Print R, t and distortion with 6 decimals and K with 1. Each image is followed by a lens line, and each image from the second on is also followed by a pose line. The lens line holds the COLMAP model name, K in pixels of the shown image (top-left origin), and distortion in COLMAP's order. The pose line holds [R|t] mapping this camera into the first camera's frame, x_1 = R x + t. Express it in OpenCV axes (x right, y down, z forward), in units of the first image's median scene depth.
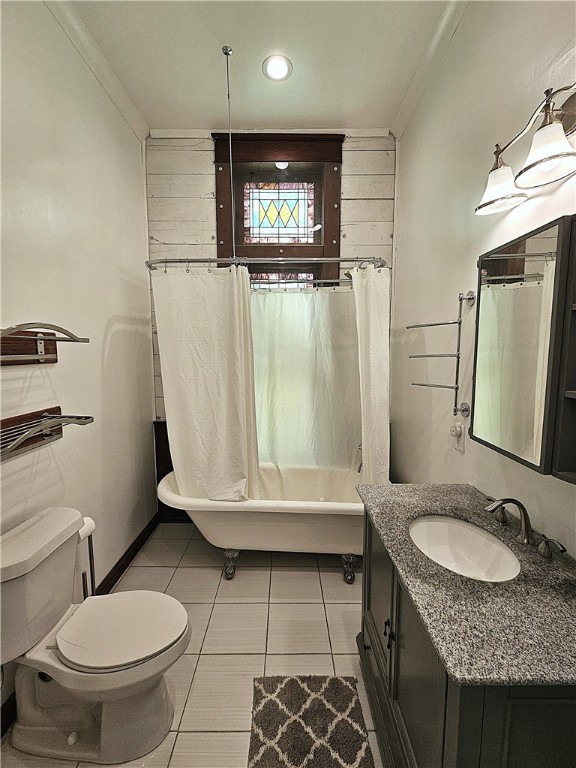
lens RADIAL K [[316.0, 0, 287.1], [0, 316.0, 386.0], [0, 0, 1]] dist [-0.008718, 0.001773]
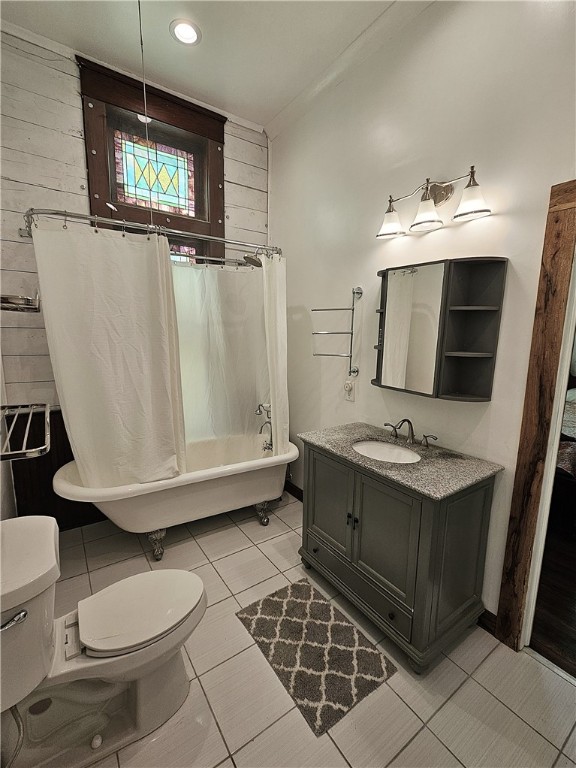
lens RADIAL K [[321.2, 0, 291.9], [0, 321.2, 383.8], [0, 0, 1]] dist [-0.010716, 0.000567]
pose [[0.829082, -0.075599, 0.553992, -0.290527], [0.040404, 0.996327, 0.075495, 0.006159], [-0.557665, -0.040208, 0.829092, -0.029783]]
